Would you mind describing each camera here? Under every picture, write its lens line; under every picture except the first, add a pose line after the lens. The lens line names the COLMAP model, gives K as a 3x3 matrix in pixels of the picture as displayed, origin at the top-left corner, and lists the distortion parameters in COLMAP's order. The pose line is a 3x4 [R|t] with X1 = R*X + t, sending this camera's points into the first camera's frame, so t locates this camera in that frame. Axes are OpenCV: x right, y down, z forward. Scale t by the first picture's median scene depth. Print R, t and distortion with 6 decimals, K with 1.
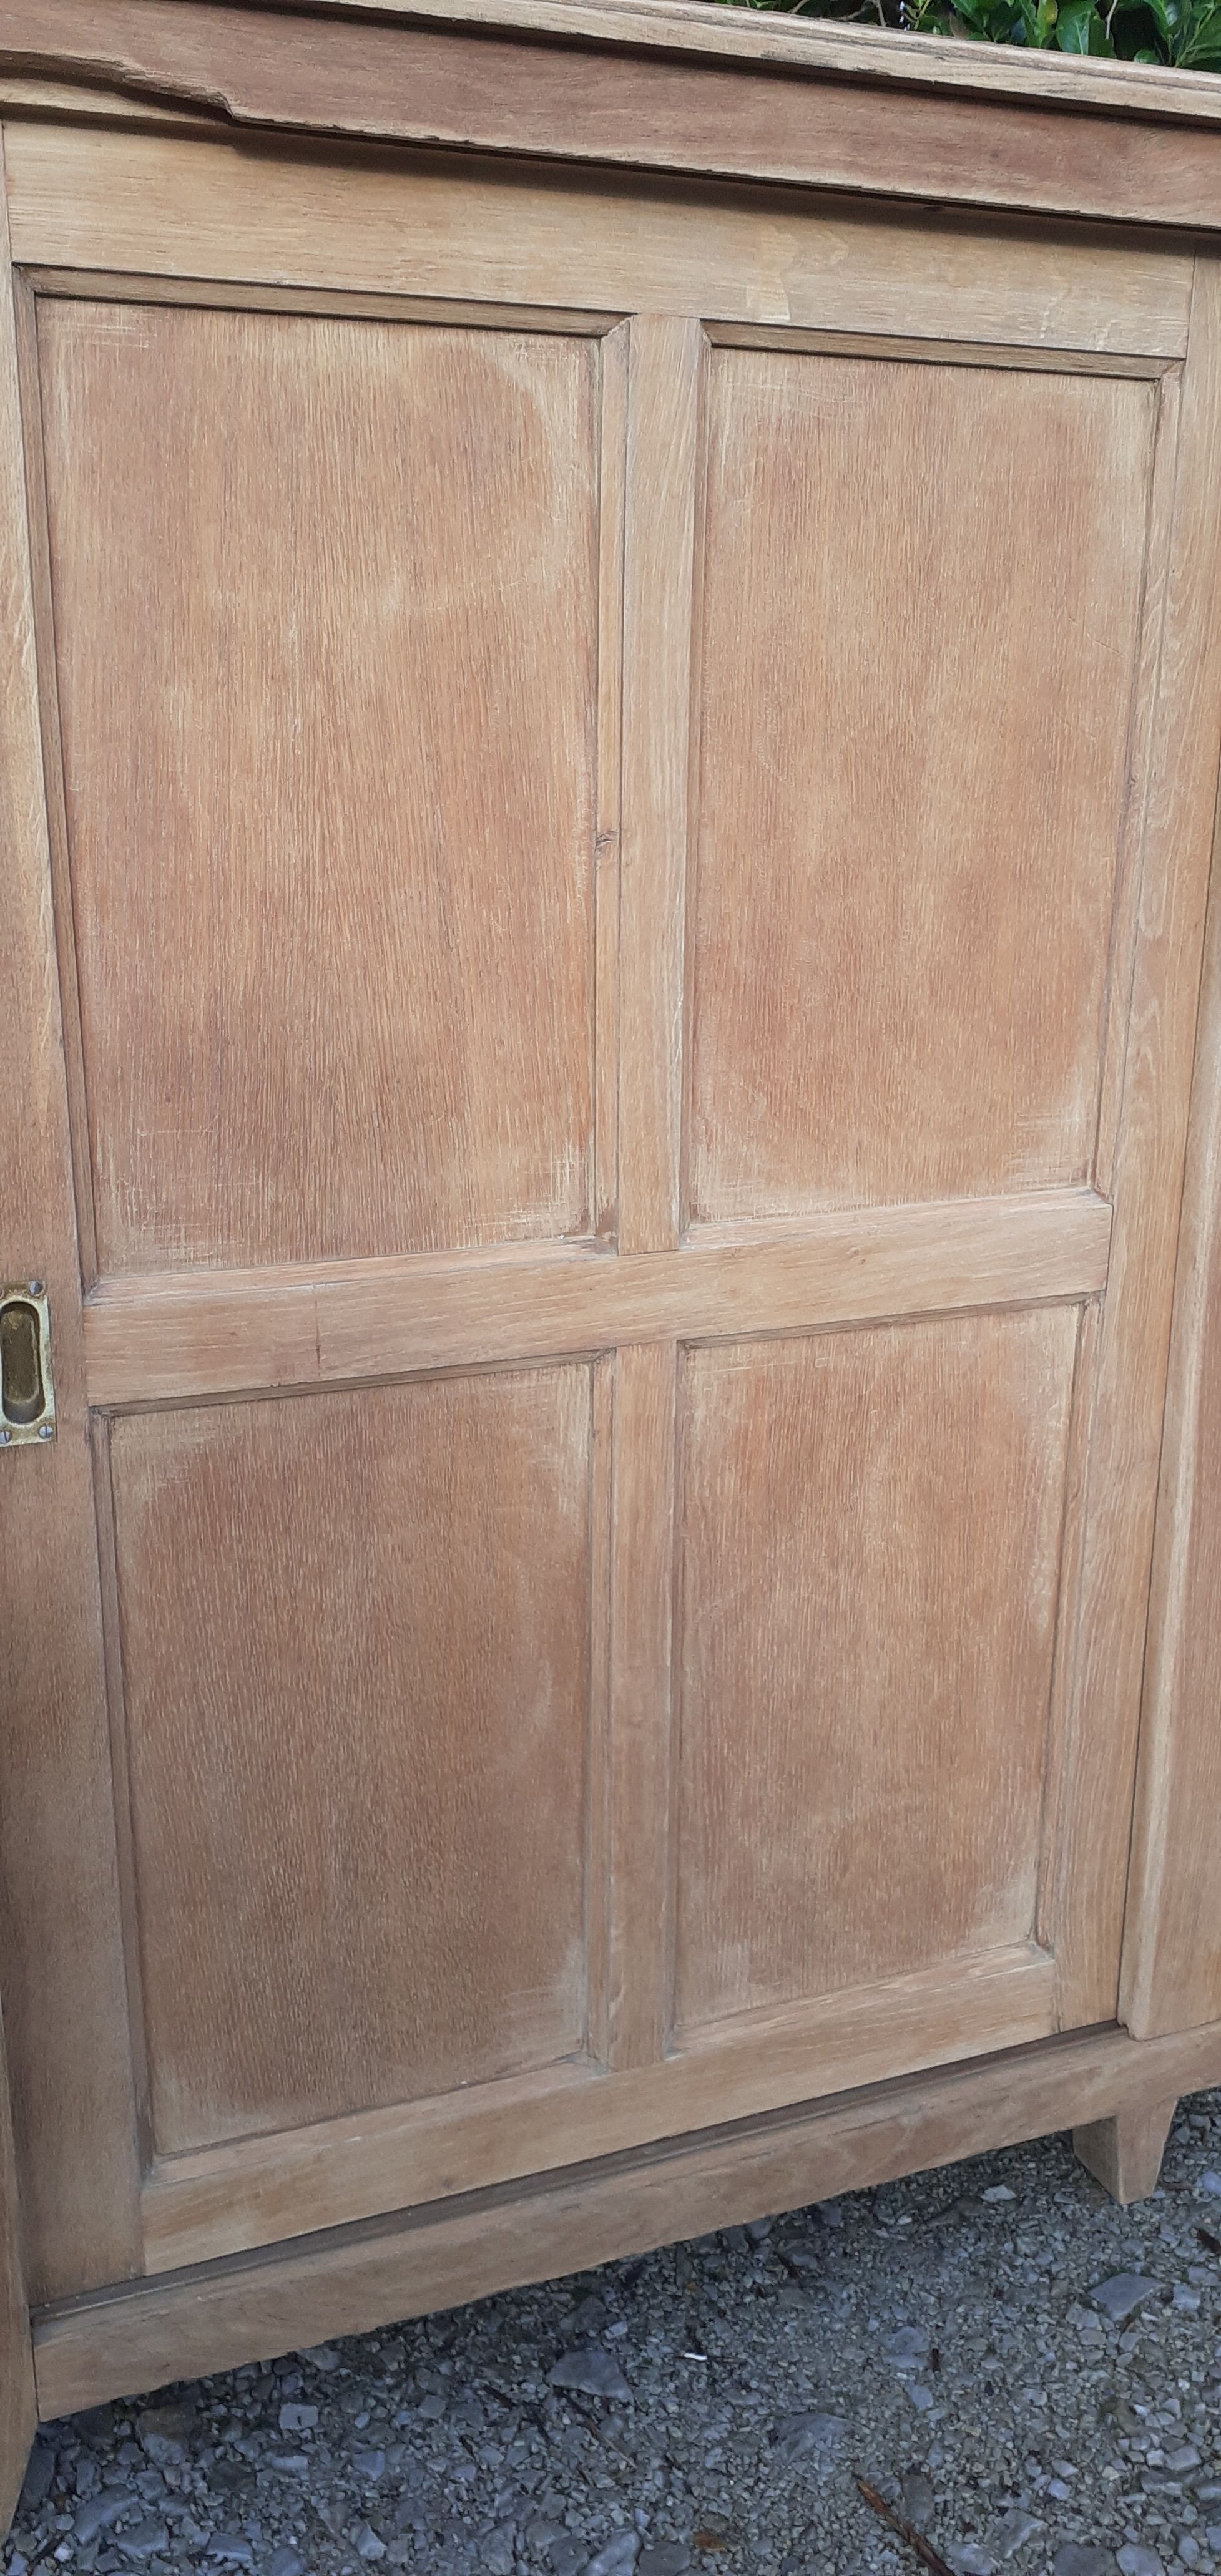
lens RADIAL K [[2030.1, 0, 610.5], [0, 2030.1, 1288.0], [0, 0, 1]] dist [0.125203, -0.218549]
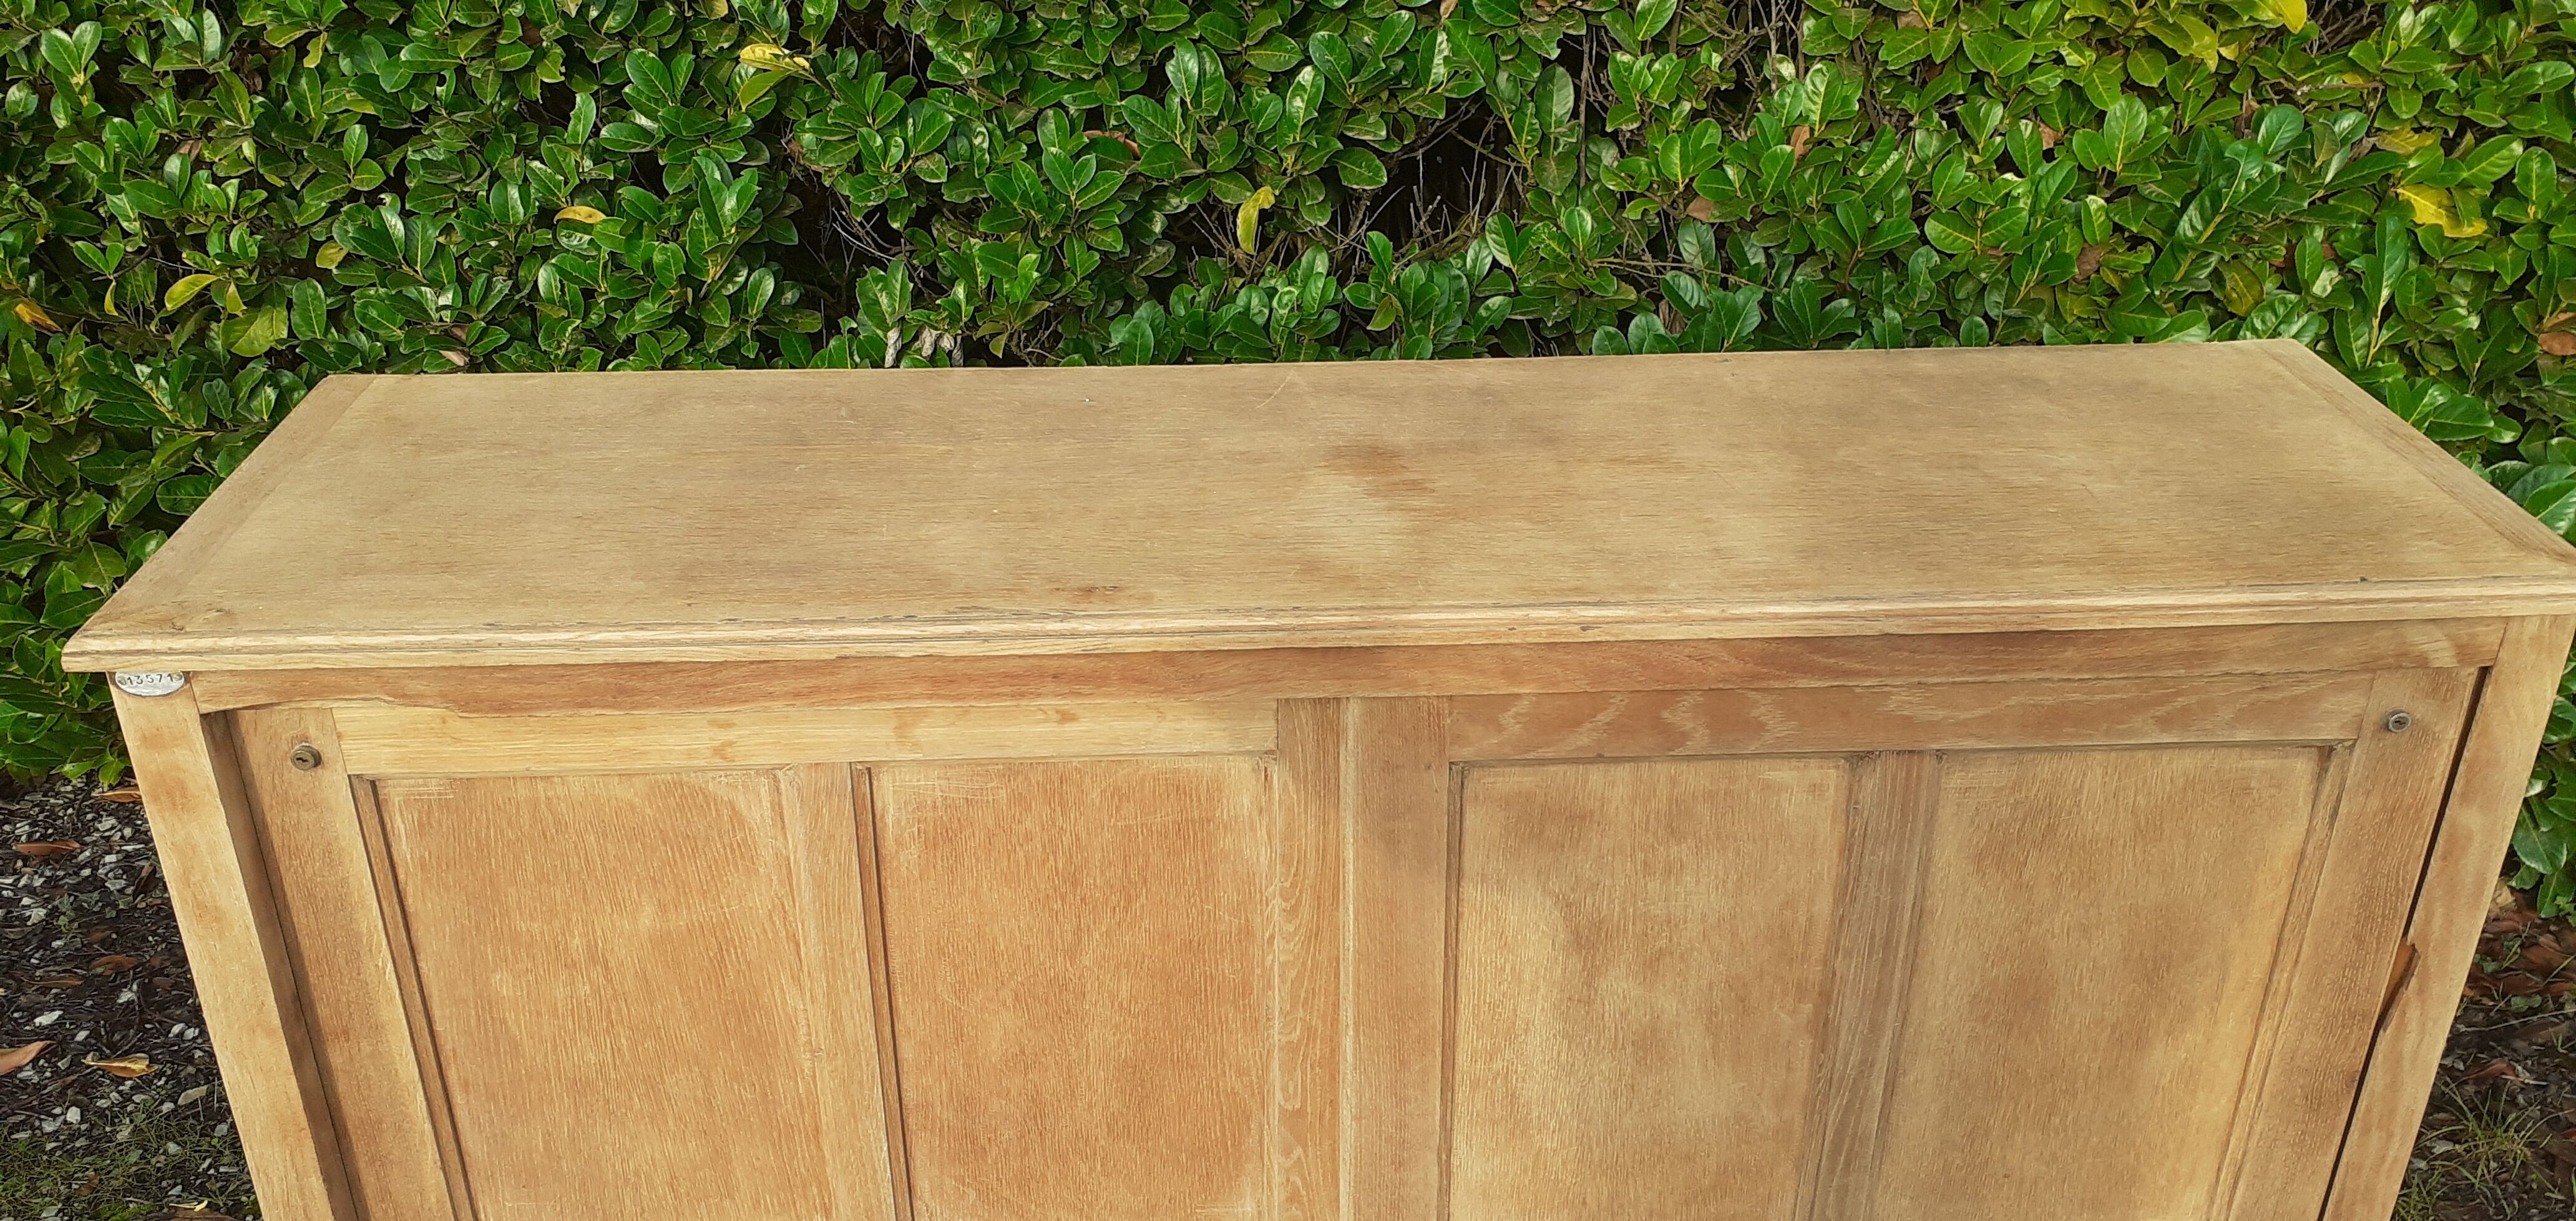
lens RADIAL K [[2030.1, 0, 1288.0], [0, 2030.1, 610.5], [0, 0, 1]] dist [0.125203, -0.218549]
pose [[0.940939, 0.143518, -0.306654, 0.656060], [-0.086764, 0.977681, 0.191341, -0.774786], [0.327271, -0.153434, 0.932390, -0.150298]]
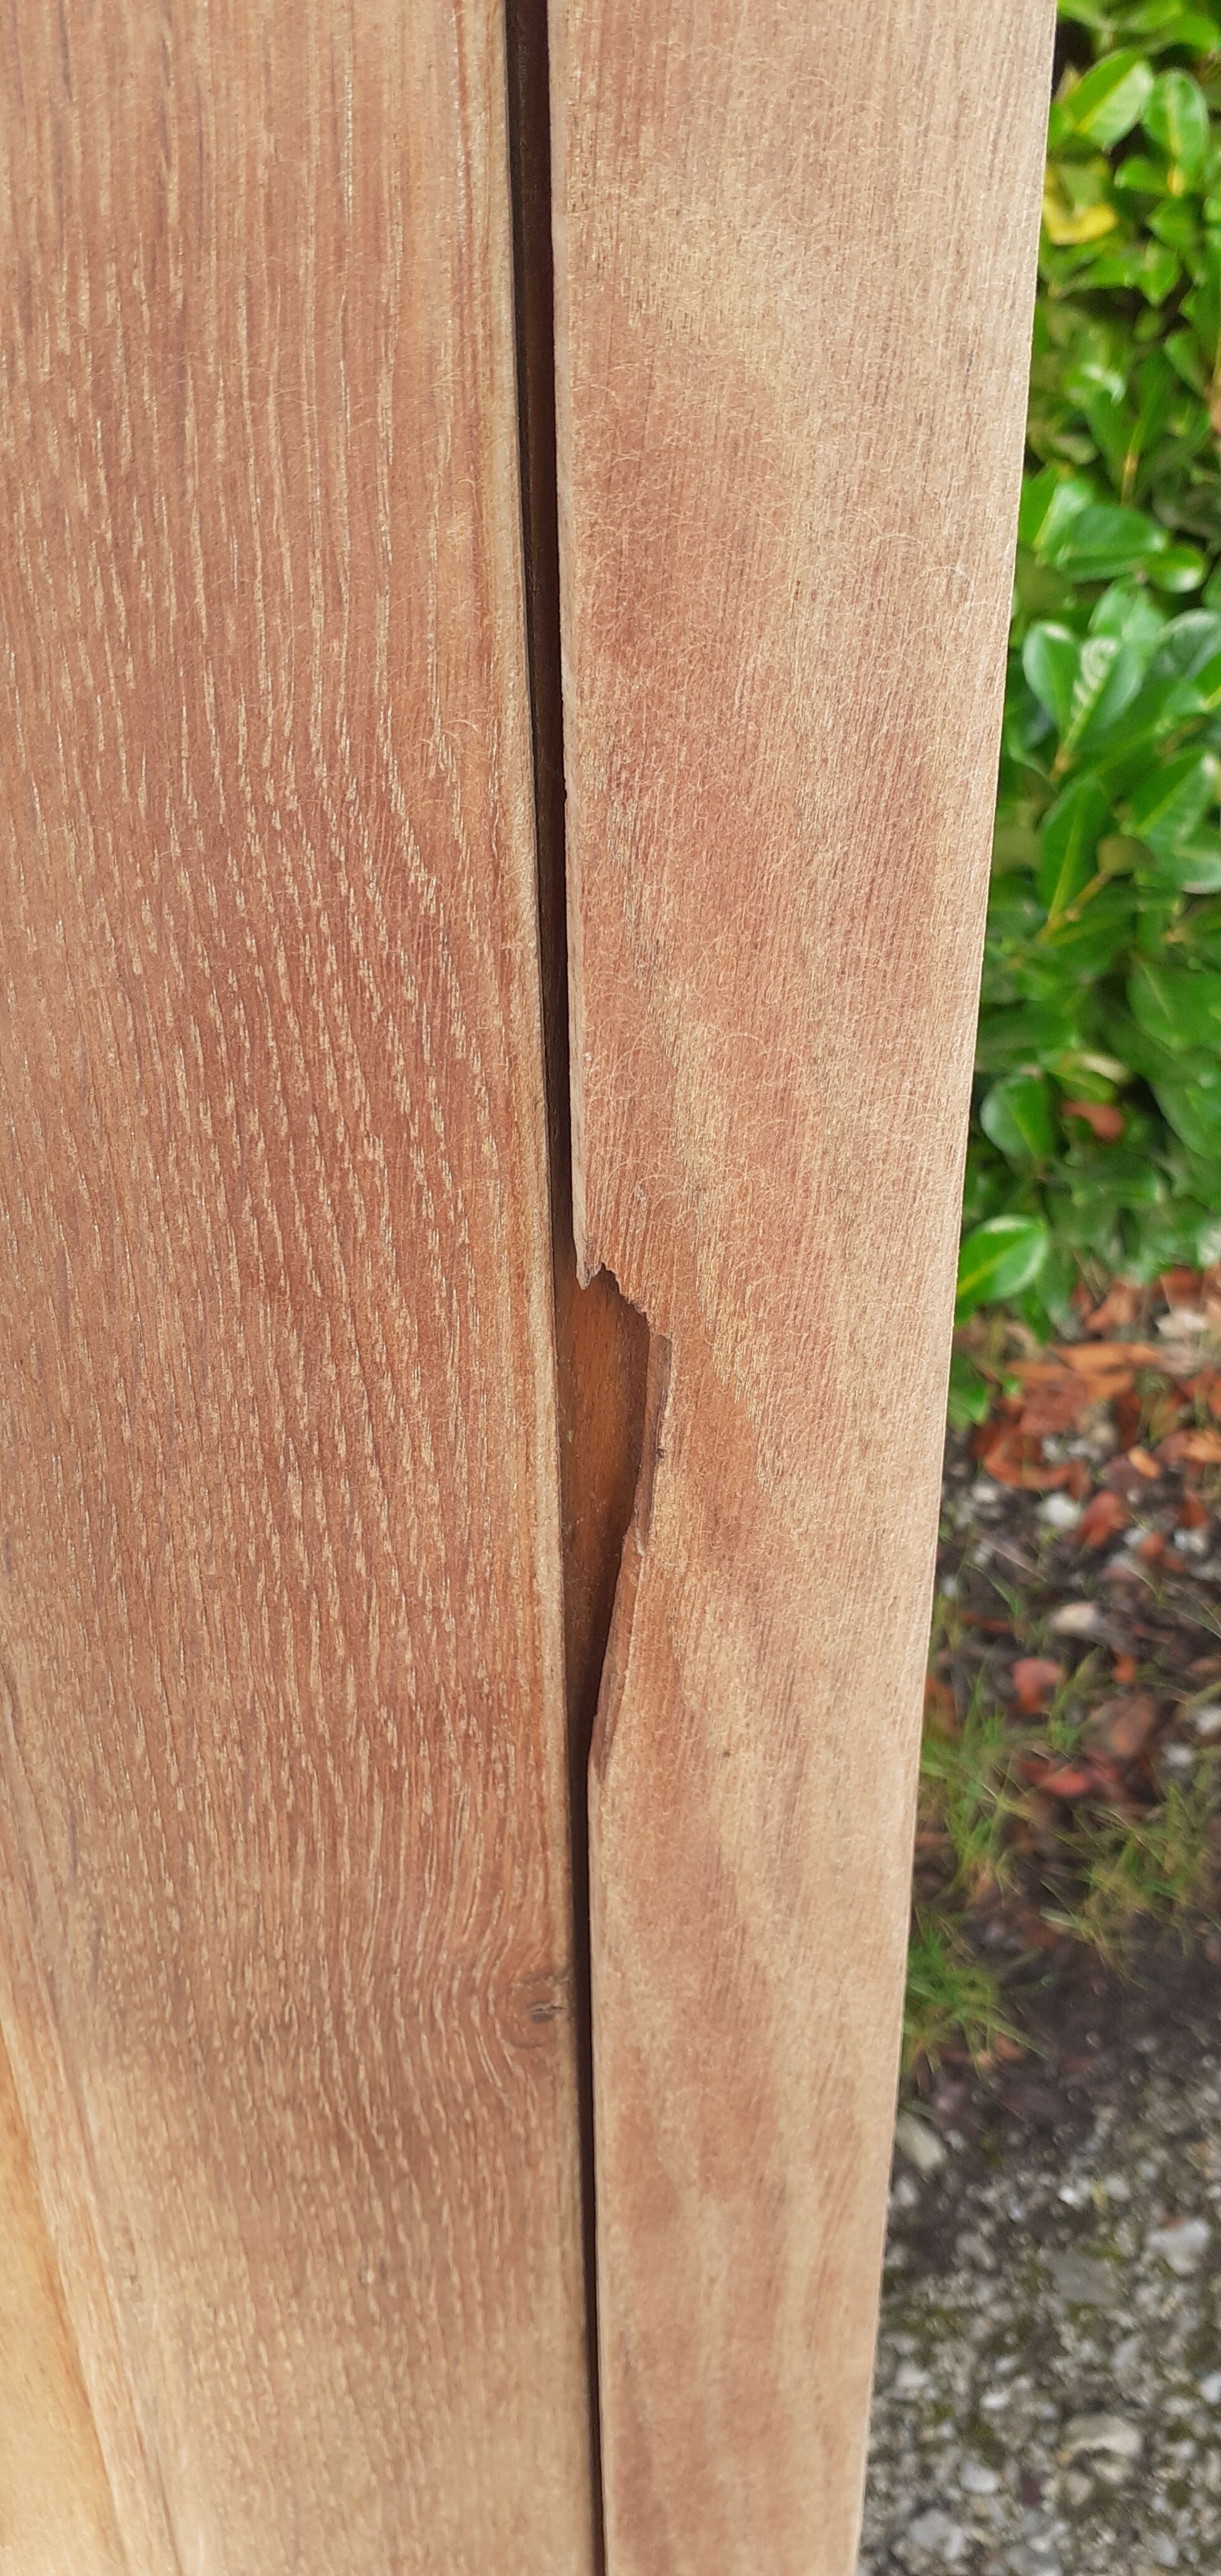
lens RADIAL K [[2081.8, 0, 616.4], [0, 2081.8, 1324.4], [0, 0, 1]] dist [0.113429, -0.242978]
pose [[0.996980, 0.016725, -0.075843, 0.981553], [0.002232, 0.969964, 0.243240, -0.419925], [0.077633, -0.242674, 0.966997, 1.085091]]
